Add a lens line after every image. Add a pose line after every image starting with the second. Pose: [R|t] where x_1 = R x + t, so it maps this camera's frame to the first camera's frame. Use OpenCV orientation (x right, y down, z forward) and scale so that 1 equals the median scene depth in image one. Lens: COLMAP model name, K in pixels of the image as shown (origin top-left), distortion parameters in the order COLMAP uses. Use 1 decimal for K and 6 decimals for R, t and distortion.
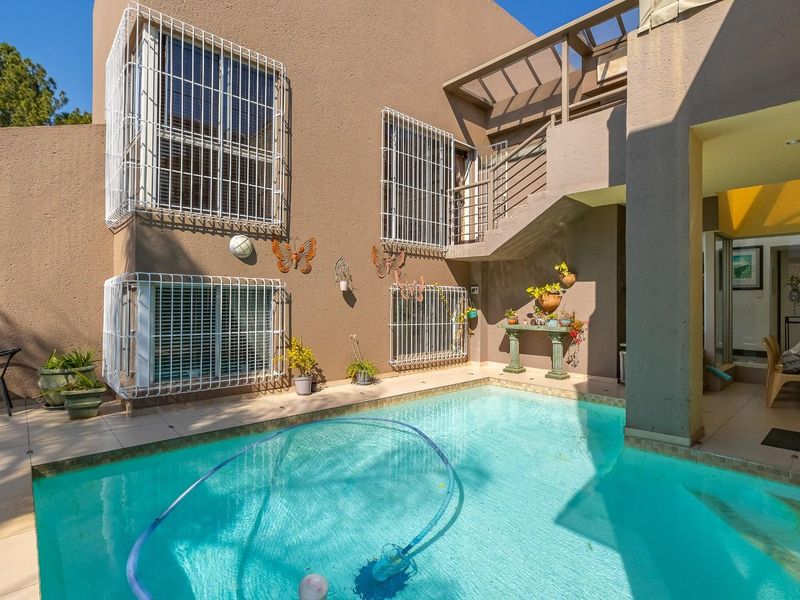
lens RADIAL K [[423.3, 0, 405.0], [0, 423.3, 297.1], [0, 0, 1]] dist [-0.001585, -0.000276]
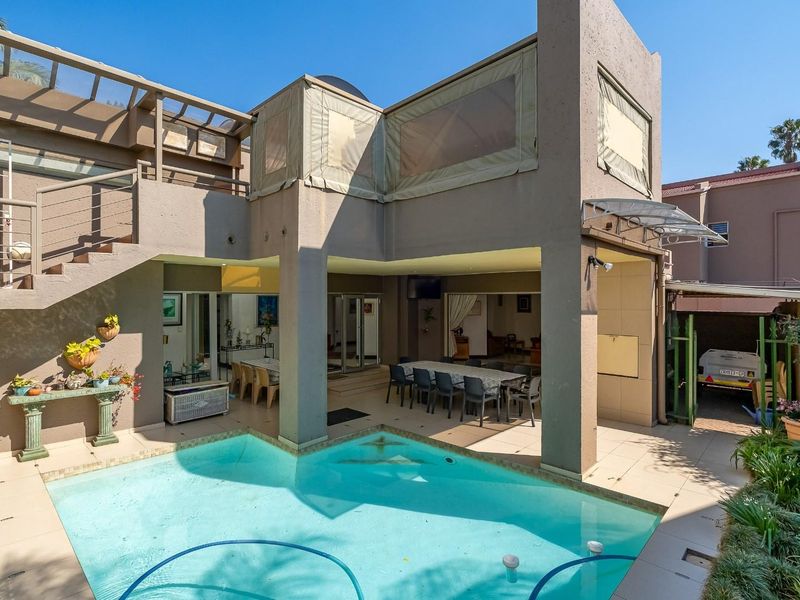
lens RADIAL K [[423.3, 0, 405.0], [0, 423.3, 297.1], [0, 0, 1]] dist [-0.001585, -0.000276]
pose [[-0.066043, -0.003079, 0.997812, -0.715712], [-0.011093, 0.999936, 0.002351, -0.158217], [-0.997755, -0.010913, -0.066073, 0.524125]]
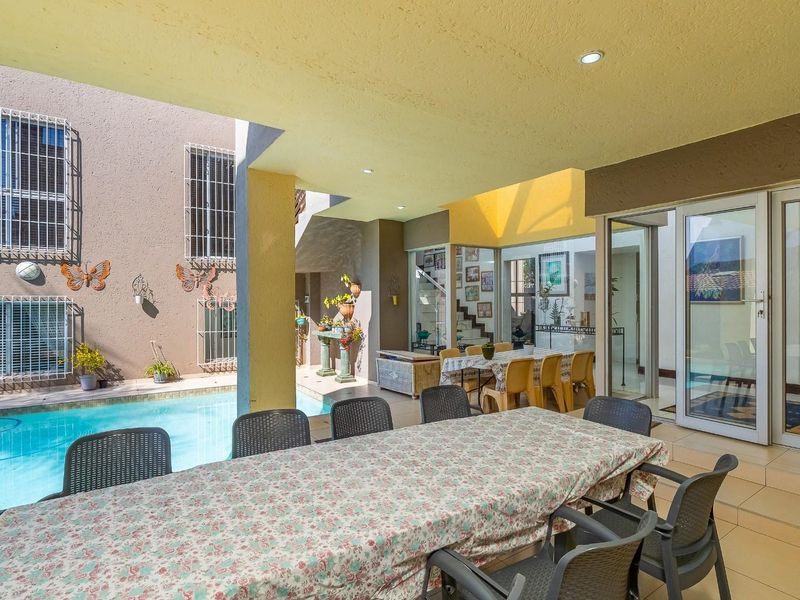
lens RADIAL K [[427.0, 0, 396.6], [0, 427.0, 302.9], [0, 0, 1]] dist [-0.004313, -0.001191]
pose [[0.986060, -0.010945, -0.166027, 0.829713], [0.012534, 0.999885, 0.008529, -0.020215], [0.165915, -0.010491, 0.986084, -0.061629]]
